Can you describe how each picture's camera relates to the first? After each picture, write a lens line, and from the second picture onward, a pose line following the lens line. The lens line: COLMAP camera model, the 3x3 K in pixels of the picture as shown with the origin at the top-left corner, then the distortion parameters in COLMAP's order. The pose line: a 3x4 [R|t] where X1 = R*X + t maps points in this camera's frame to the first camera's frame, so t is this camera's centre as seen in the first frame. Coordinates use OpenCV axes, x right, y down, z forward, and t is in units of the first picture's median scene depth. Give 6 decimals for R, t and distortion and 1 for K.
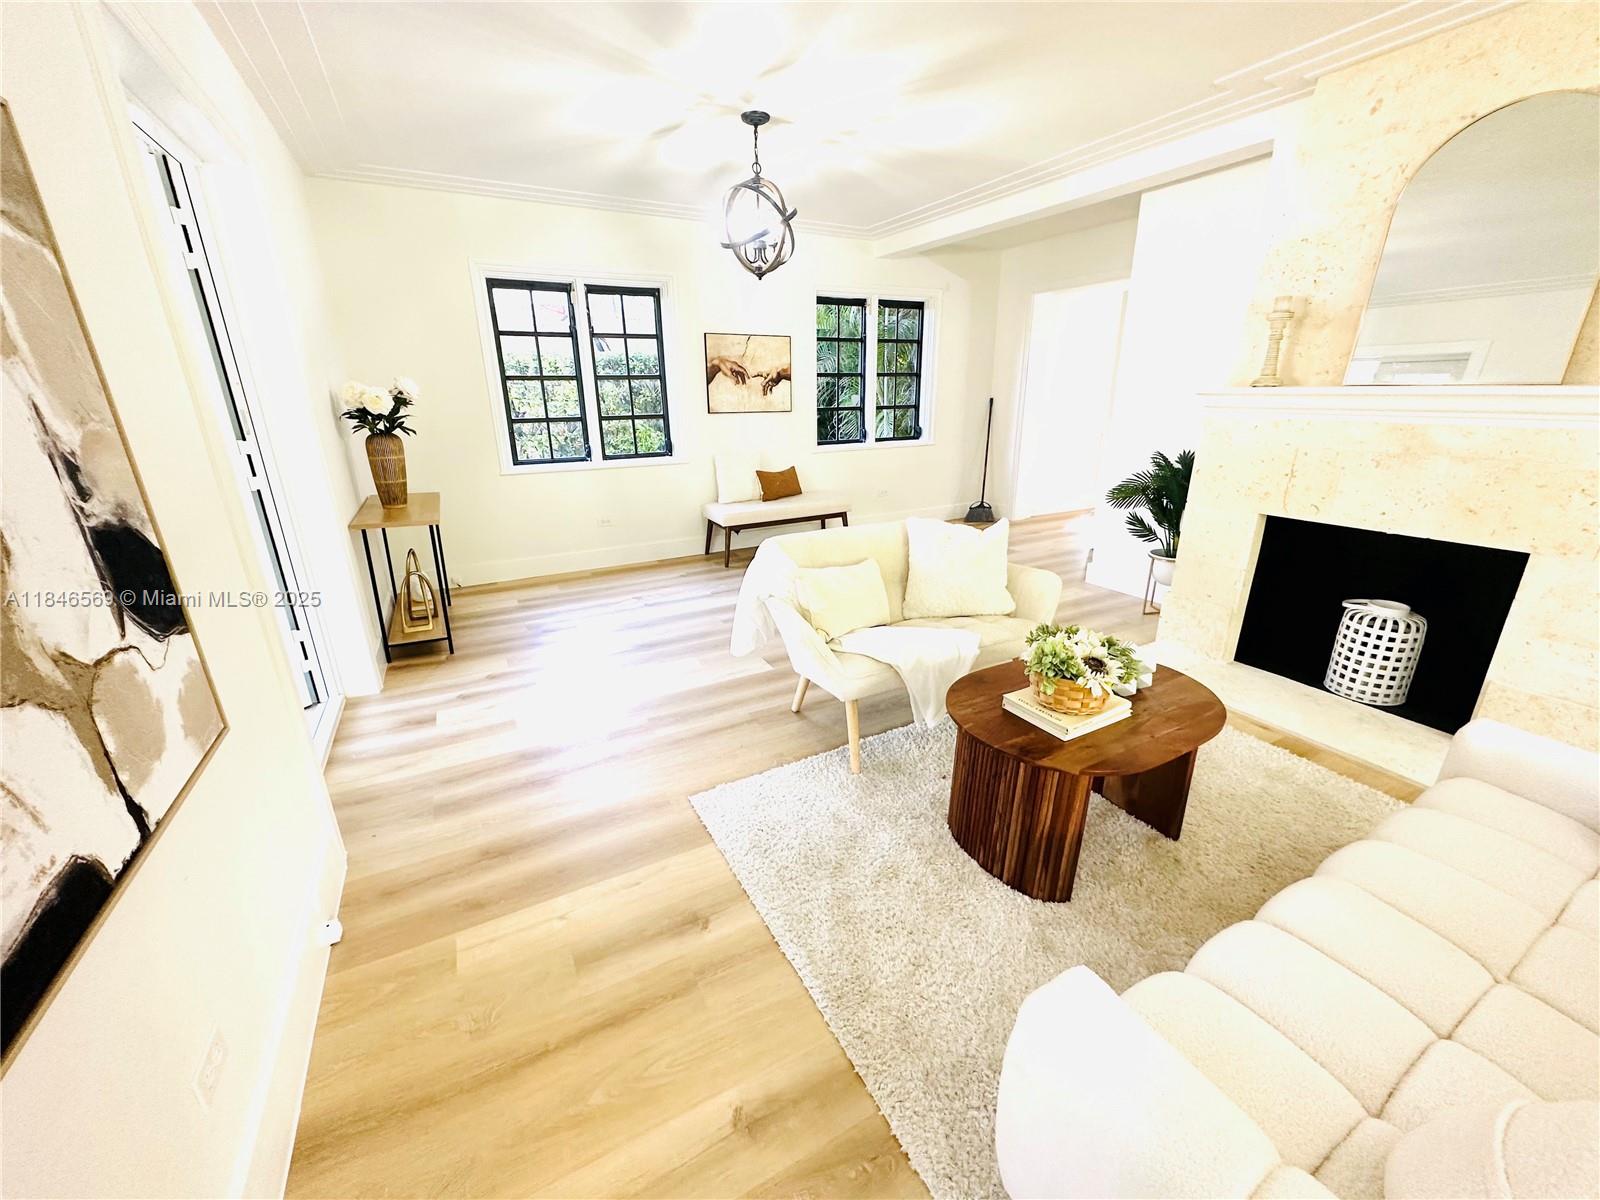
lens RADIAL K [[635.1, 0, 795.0], [0, 635.1, 604.2], [0, 0, 1]] dist [-0.003965, -0.000115]
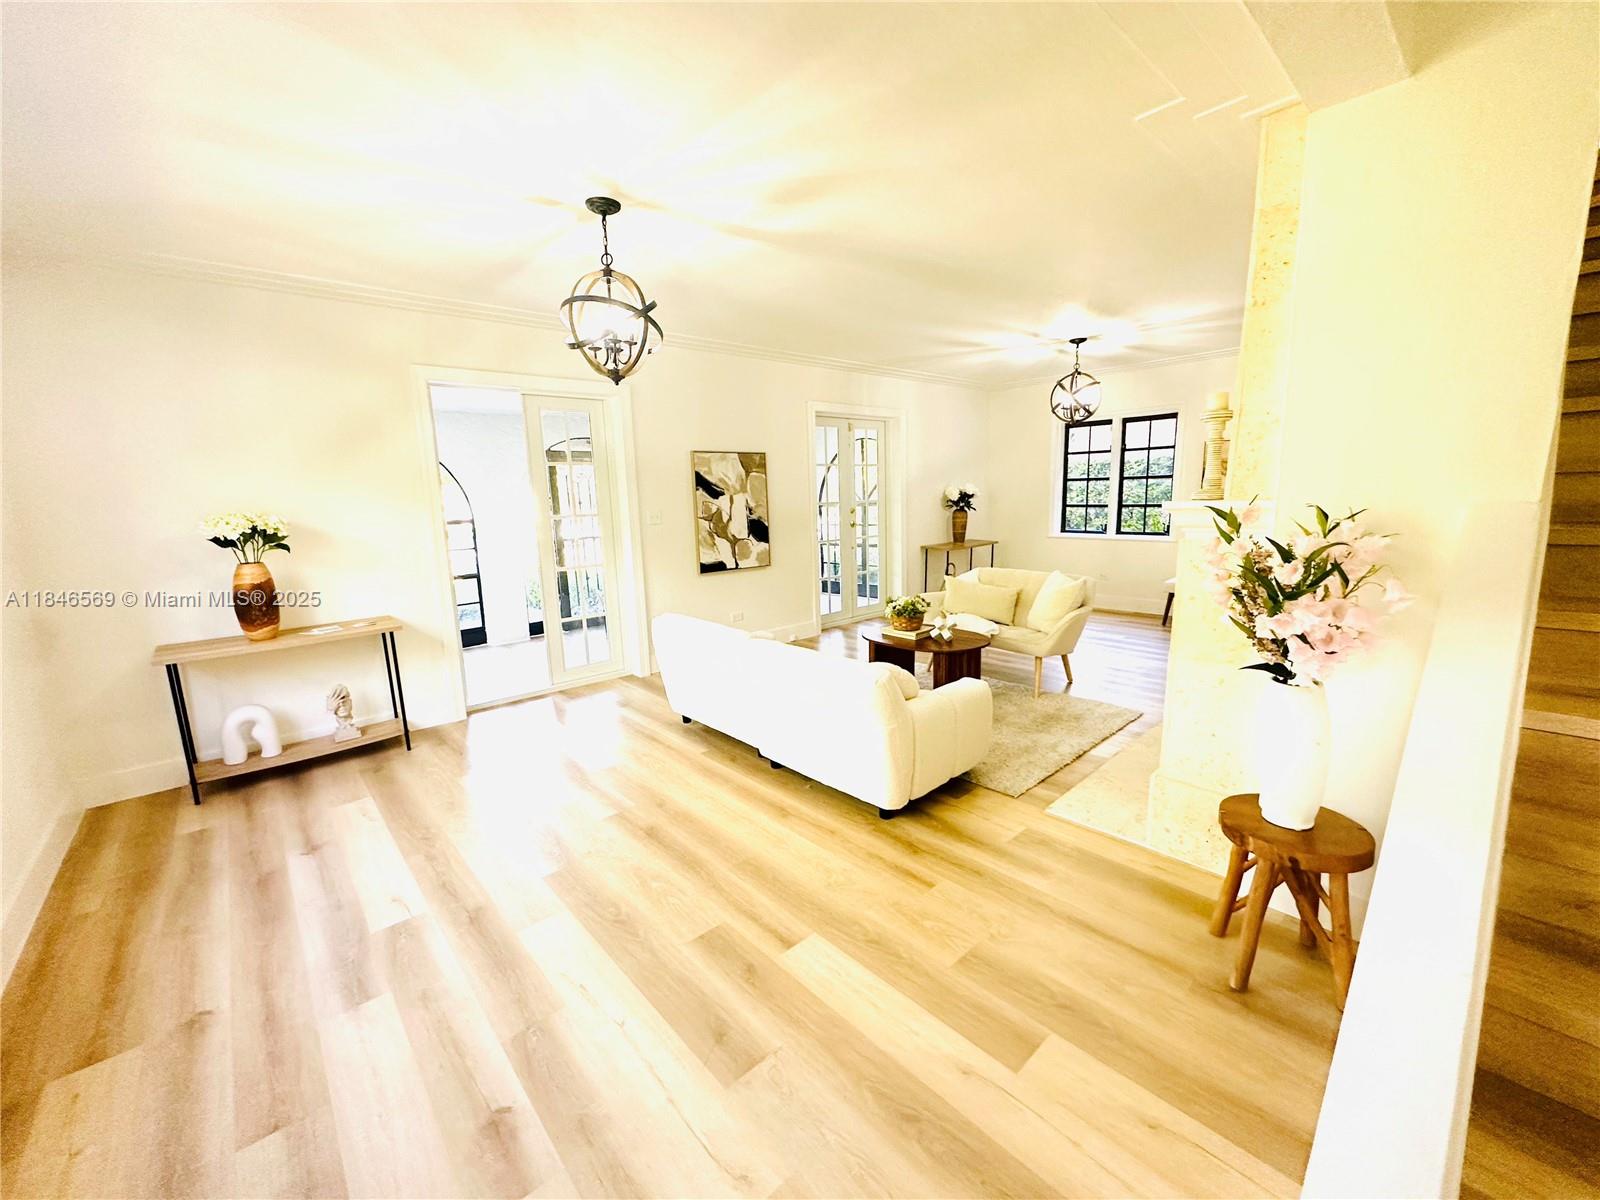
lens RADIAL K [[635.1, 0, 796.3], [0, 635.1, 597.7], [0, 0, 1]] dist [-0.003965, -0.000115]
pose [[0.240428, 0.167427, -0.956118, 1.294246], [-0.289654, 0.952508, 0.093958, -0.026554], [0.926442, 0.254354, 0.277506, -0.024662]]
